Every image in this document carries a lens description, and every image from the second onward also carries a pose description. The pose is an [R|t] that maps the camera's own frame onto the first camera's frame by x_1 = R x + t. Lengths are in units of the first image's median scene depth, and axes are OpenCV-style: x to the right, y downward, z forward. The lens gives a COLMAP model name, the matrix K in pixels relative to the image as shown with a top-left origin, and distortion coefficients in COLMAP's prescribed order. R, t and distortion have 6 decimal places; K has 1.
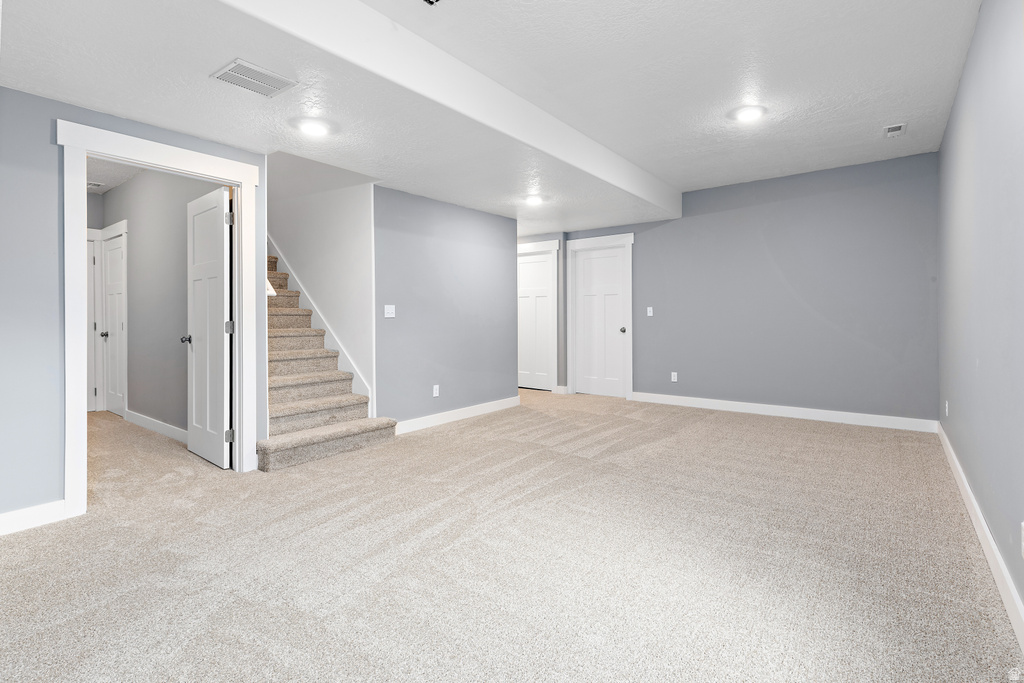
lens RADIAL K [[474.6, 0, 521.0], [0, 474.6, 310.8], [0, 0, 1]] dist [0.009574, -0.001452]
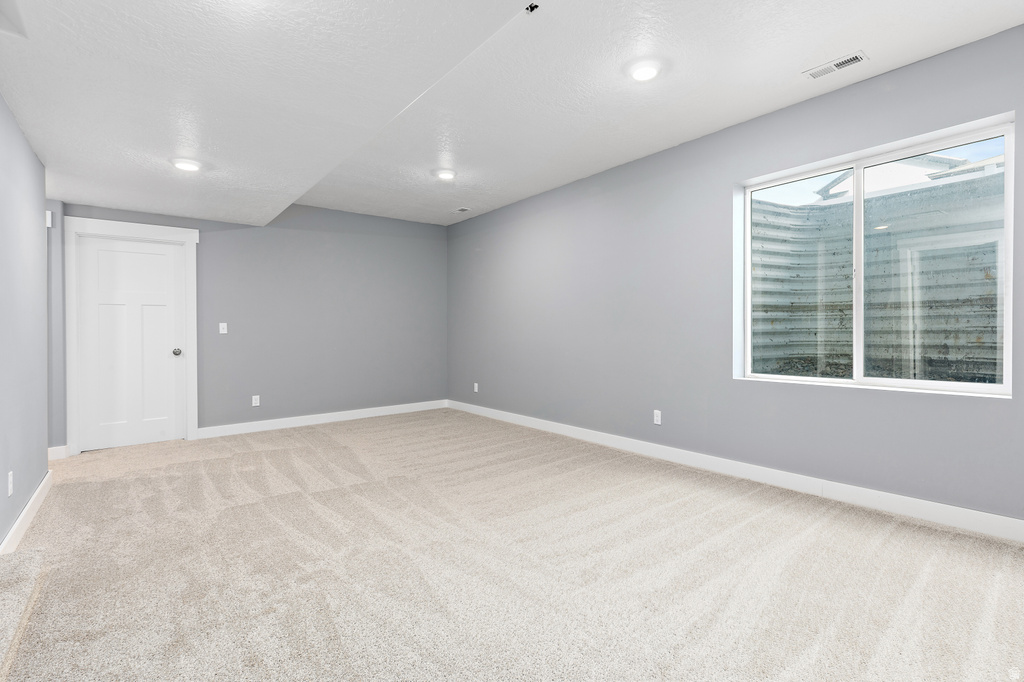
lens RADIAL K [[474.6, 0, 507.4], [0, 474.6, 339.2], [0, 0, 1]] dist [0.009574, -0.001452]
pose [[0.256395, -0.008040, 0.966539, -0.410077], [-0.001824, 0.999960, 0.008802, 0.012243], [-0.966570, -0.004020, 0.256370, 0.291717]]
